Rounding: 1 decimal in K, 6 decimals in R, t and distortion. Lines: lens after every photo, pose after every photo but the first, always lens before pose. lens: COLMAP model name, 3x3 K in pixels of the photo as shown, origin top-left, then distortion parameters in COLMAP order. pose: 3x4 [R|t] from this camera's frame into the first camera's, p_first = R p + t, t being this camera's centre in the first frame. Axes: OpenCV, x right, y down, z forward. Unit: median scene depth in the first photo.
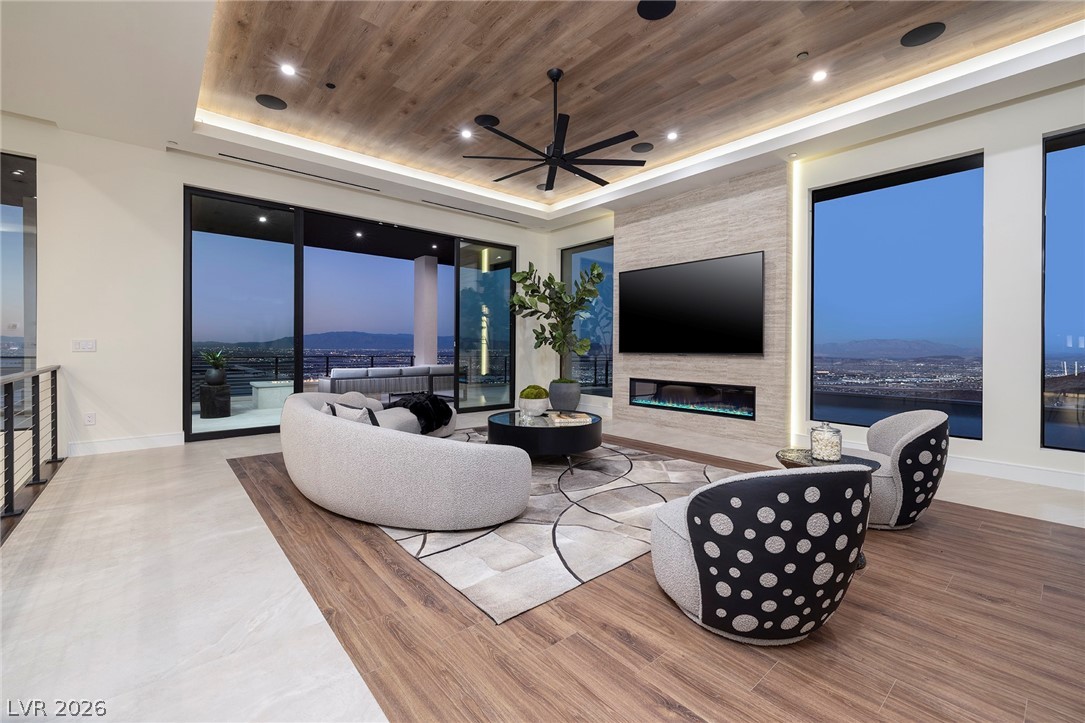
lens RADIAL K [[454.3, 0, 542.1], [0, 454.3, 352.1], [0, 0, 1]] dist [0.003915, 0.000551]
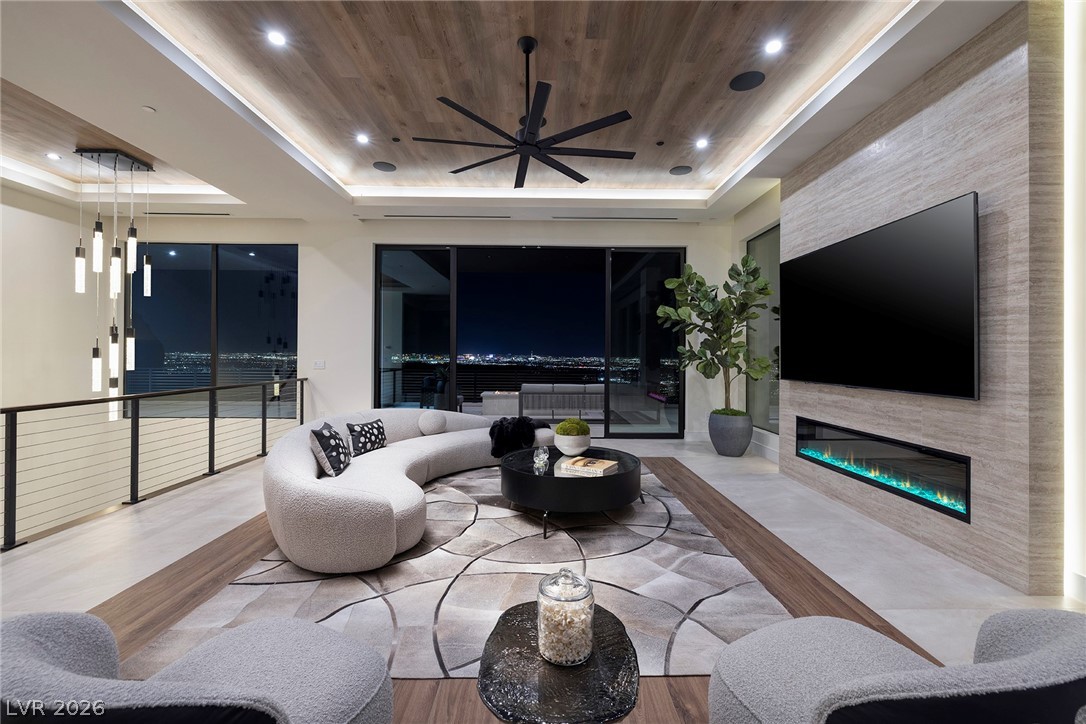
lens RADIAL K [[450.6, 0, 537.7], [0, 450.6, 356.6], [0, 0, 1]] dist [0.000897, 0.000228]
pose [[0.768480, 0.000278, -0.639874, 0.416940], [-0.009530, 0.999894, -0.011011, -0.027493], [0.639803, 0.014560, 0.768401, 0.291381]]
